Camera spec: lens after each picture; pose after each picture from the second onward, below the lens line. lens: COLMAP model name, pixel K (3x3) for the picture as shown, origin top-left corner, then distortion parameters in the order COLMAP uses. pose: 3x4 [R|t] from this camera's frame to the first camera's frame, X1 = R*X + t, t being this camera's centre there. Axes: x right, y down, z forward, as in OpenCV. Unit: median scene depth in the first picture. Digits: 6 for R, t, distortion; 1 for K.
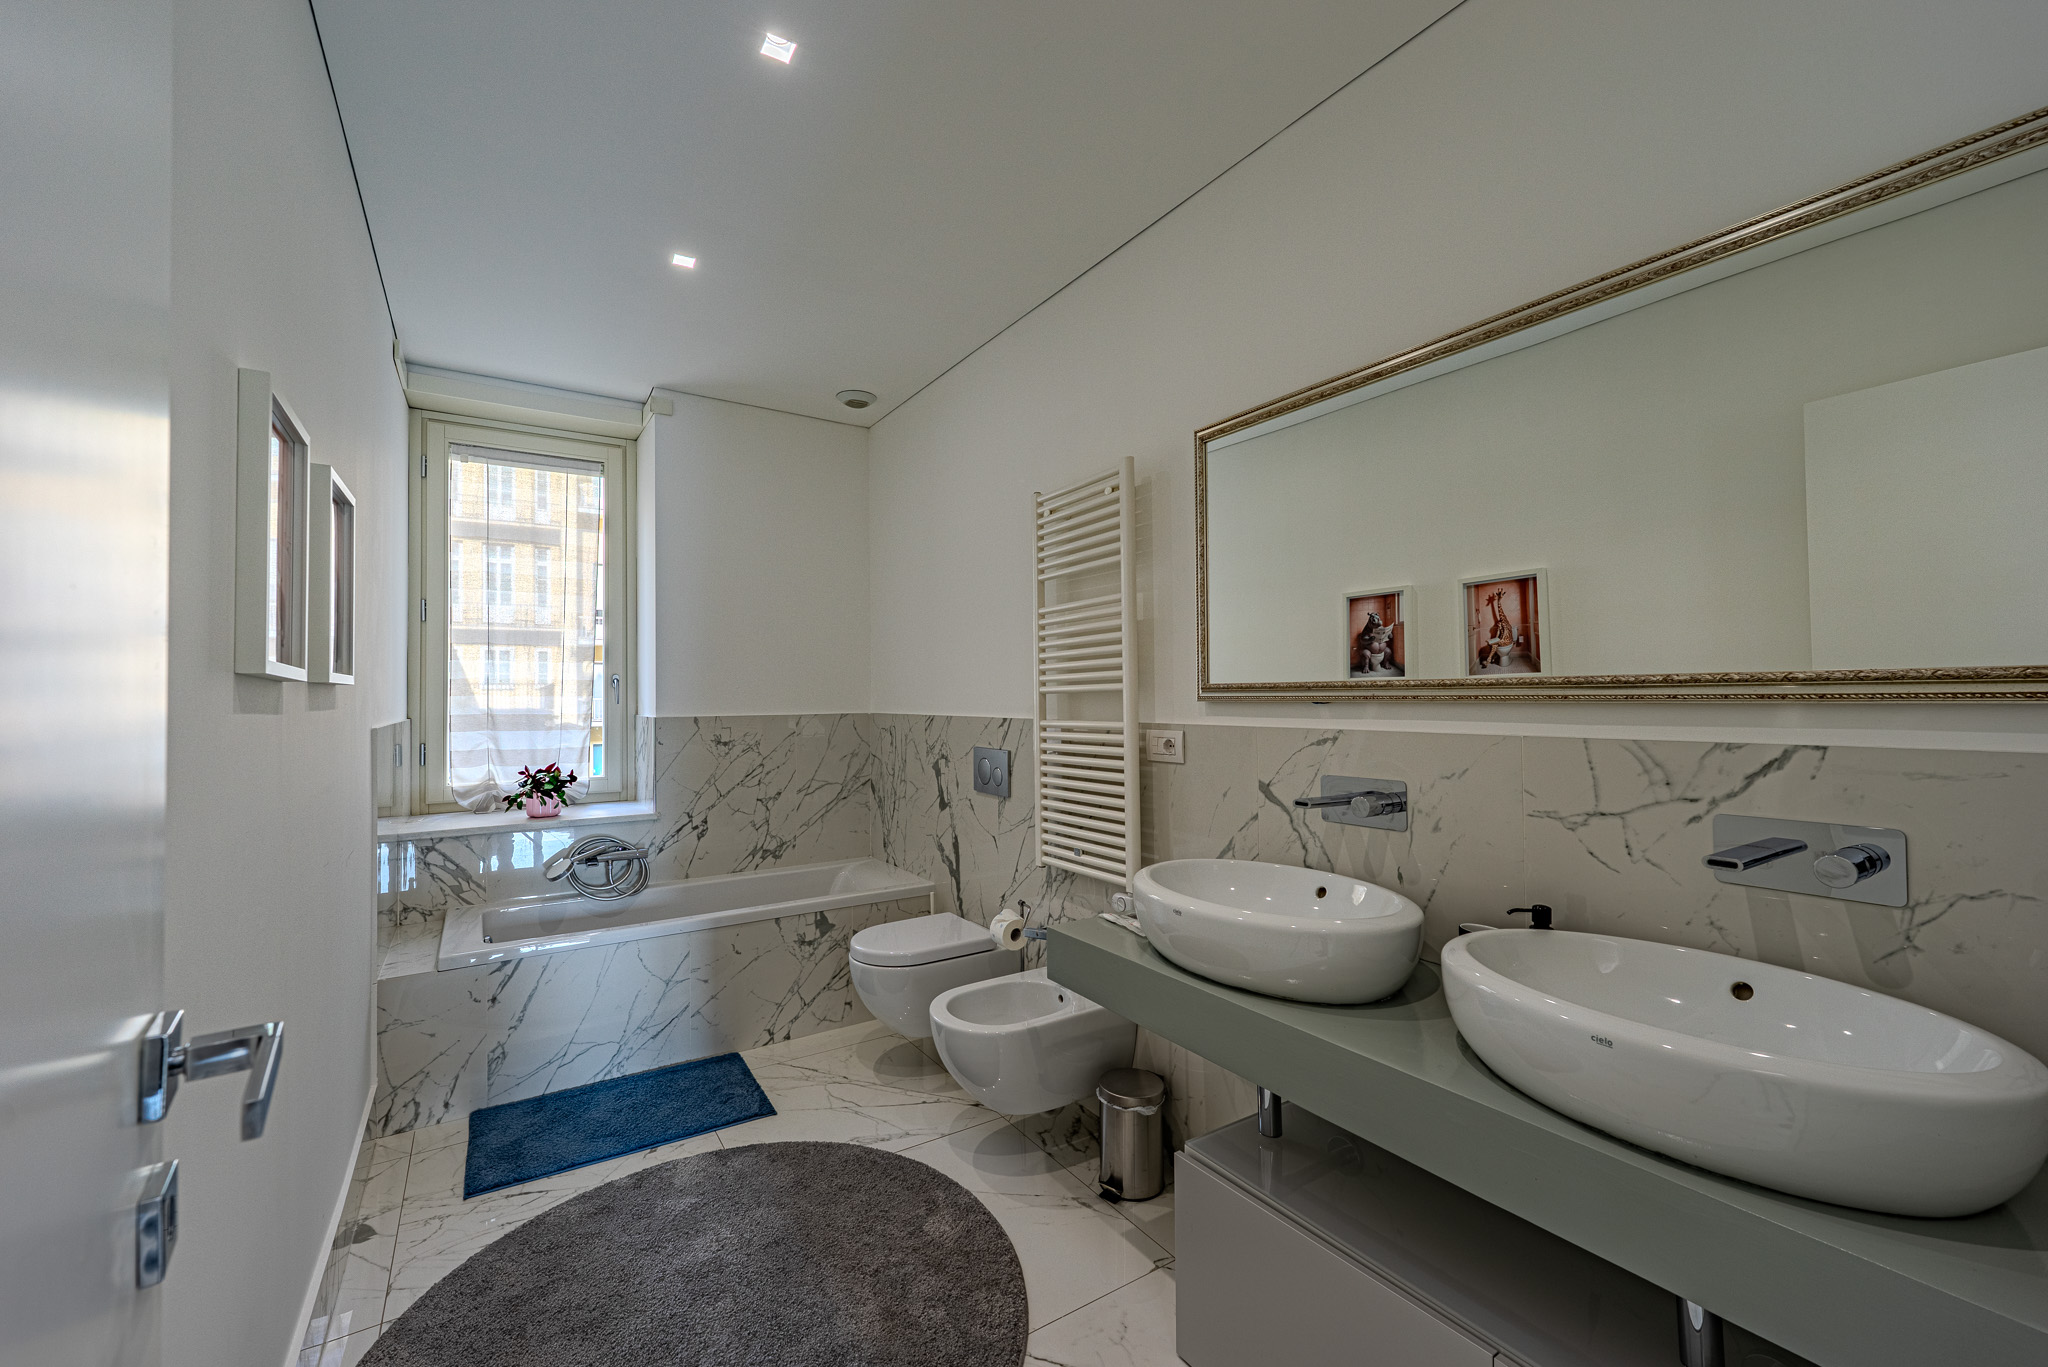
lens RADIAL K [[819.0, 0, 1019.2], [0, 819.0, 687.0], [0, 0, 1]] dist [-0.000200, -0.000717]
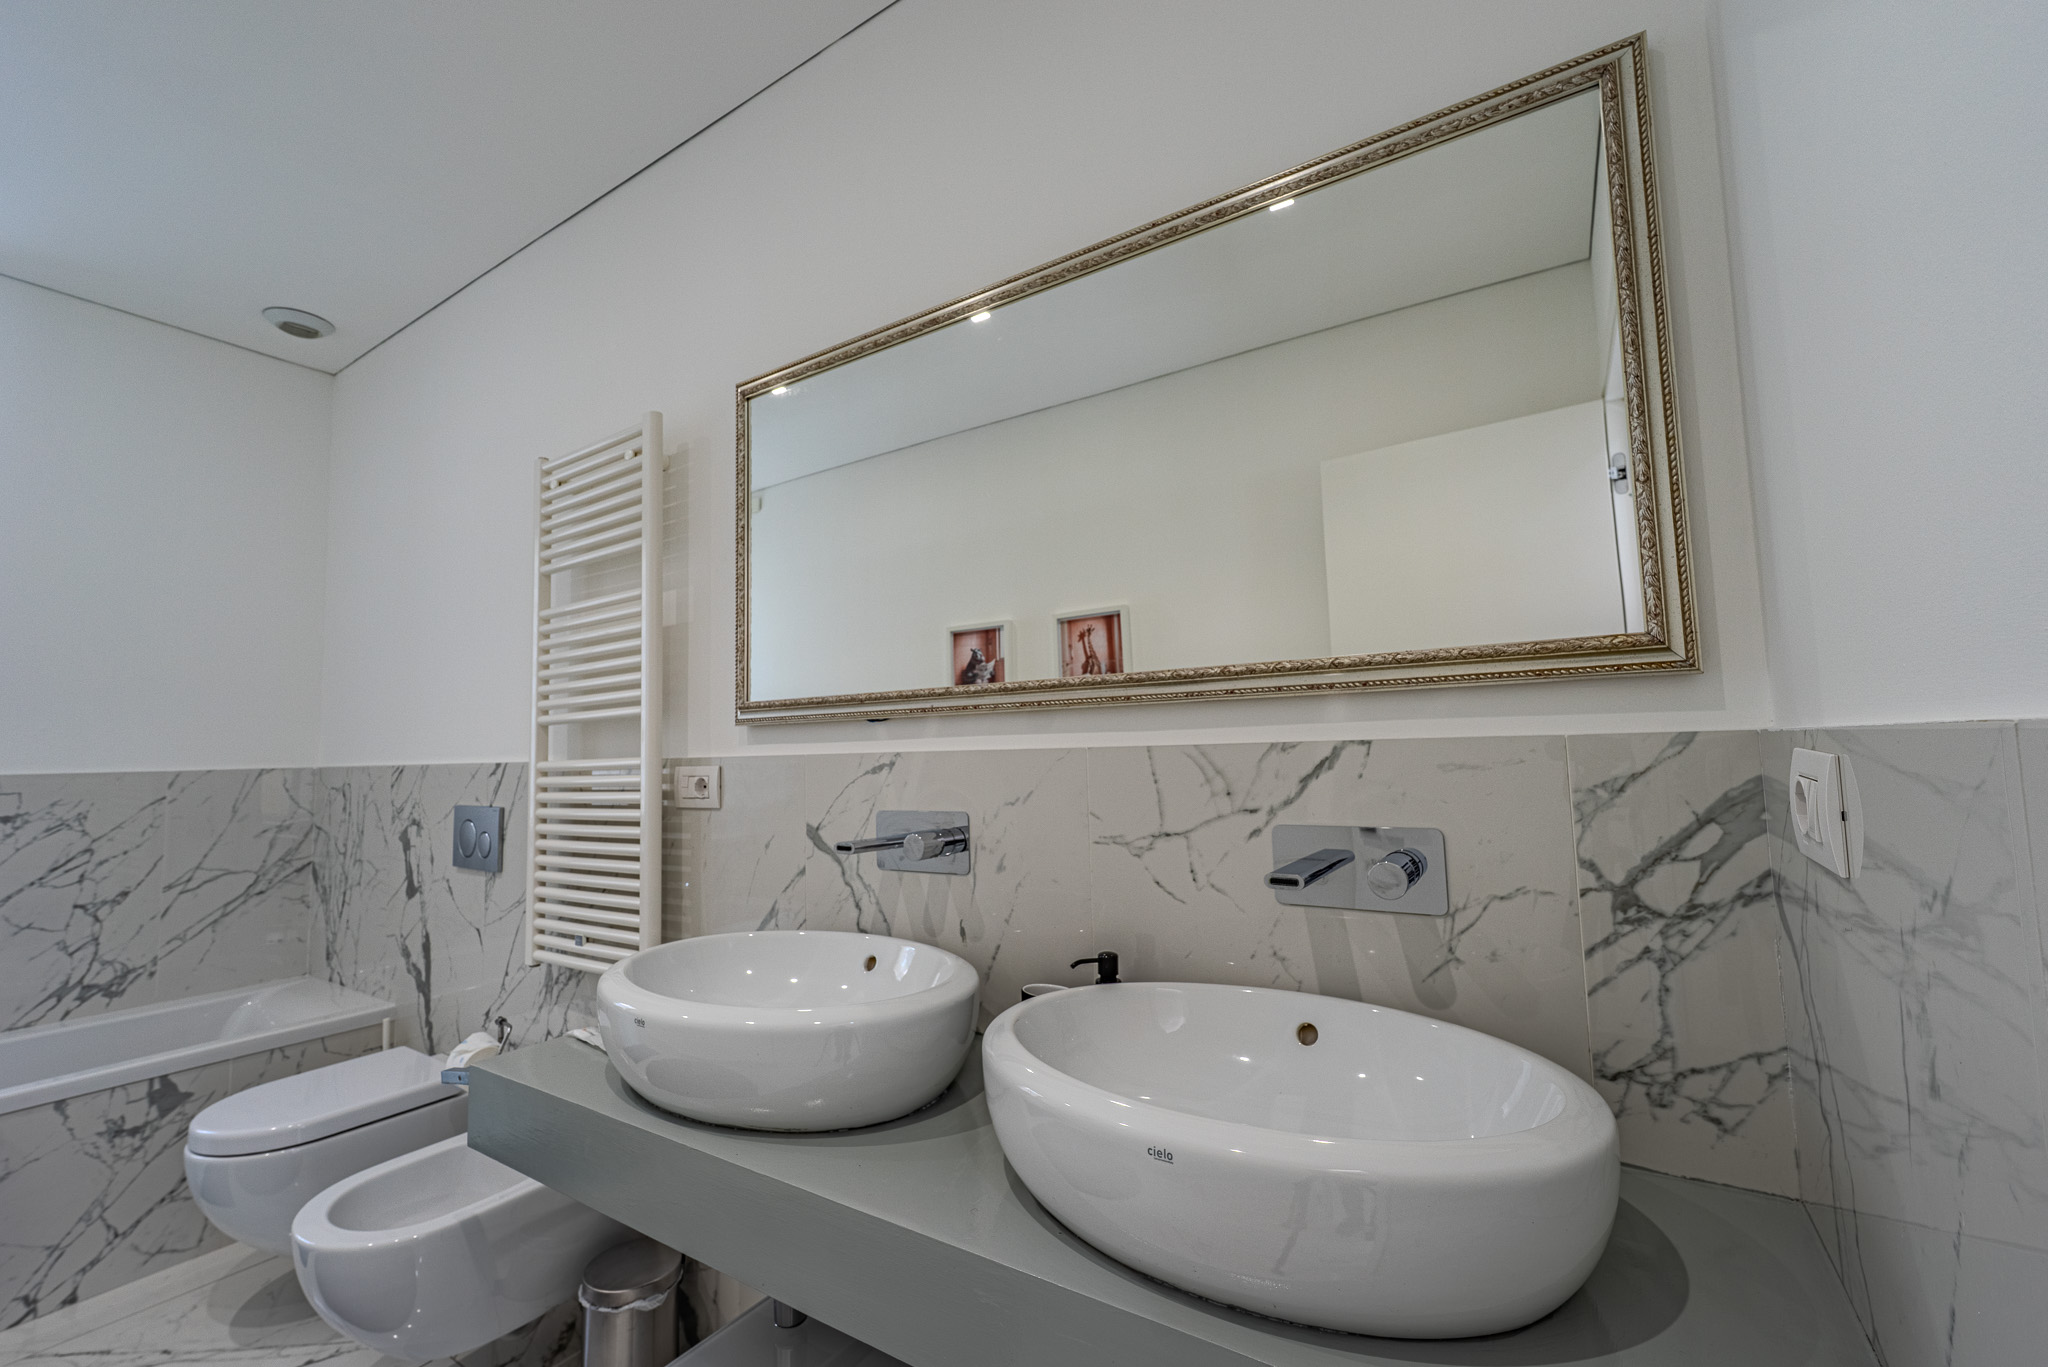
lens RADIAL K [[827.4, 0, 1025.1], [0, 827.4, 691.6], [0, 0, 1]] dist [0.005405, -0.002870]
pose [[0.909538, 0.017129, 0.415268, 0.140517], [0.011634, 0.997710, -0.066635, 0.039954], [-0.415458, 0.065438, 0.907255, 0.175330]]
